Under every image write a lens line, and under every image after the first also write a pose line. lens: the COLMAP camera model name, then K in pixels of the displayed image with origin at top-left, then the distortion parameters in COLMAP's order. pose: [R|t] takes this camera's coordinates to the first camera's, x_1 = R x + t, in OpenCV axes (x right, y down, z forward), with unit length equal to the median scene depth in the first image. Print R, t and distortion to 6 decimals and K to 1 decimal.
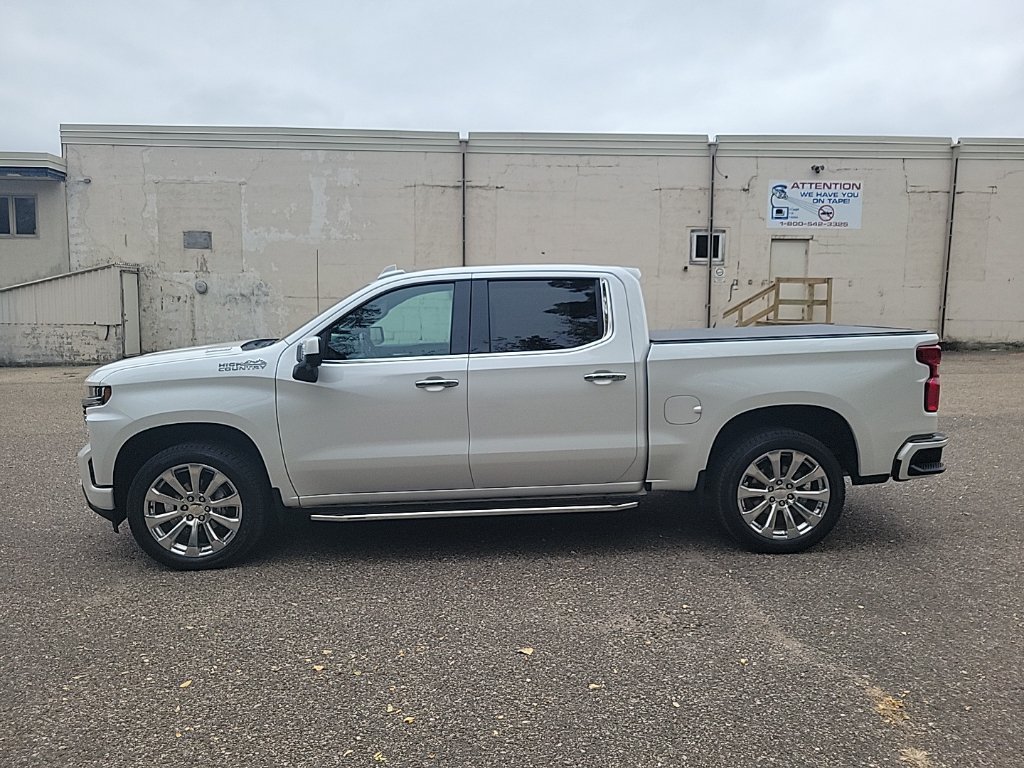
lens RADIAL K [[770.2, 0, 514.9], [0, 770.2, 383.9], [0, 0, 1]] dist [0.035134, -0.010581]
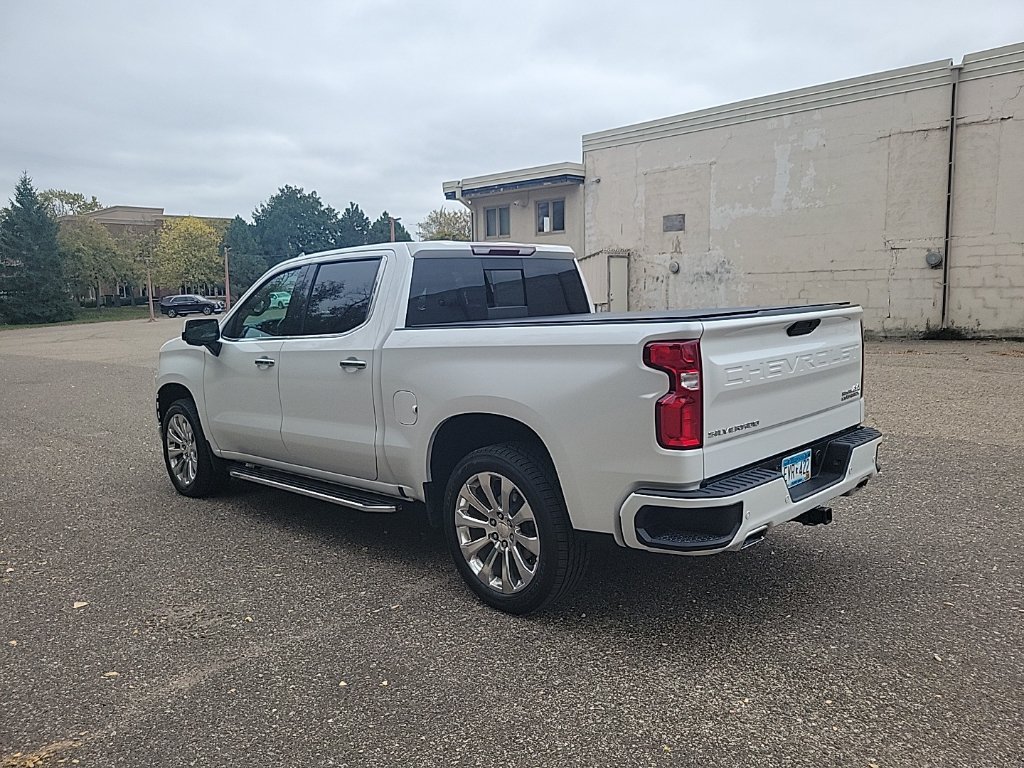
lens RADIAL K [[767.1, 0, 517.8], [0, 767.1, 367.8], [0, 0, 1]] dist [0.048588, -0.033893]
pose [[0.684892, 0.054025, -0.726639, 0.223395], [-0.045904, 0.998466, 0.030968, -0.010277], [0.727197, 0.012146, 0.686321, 0.123832]]
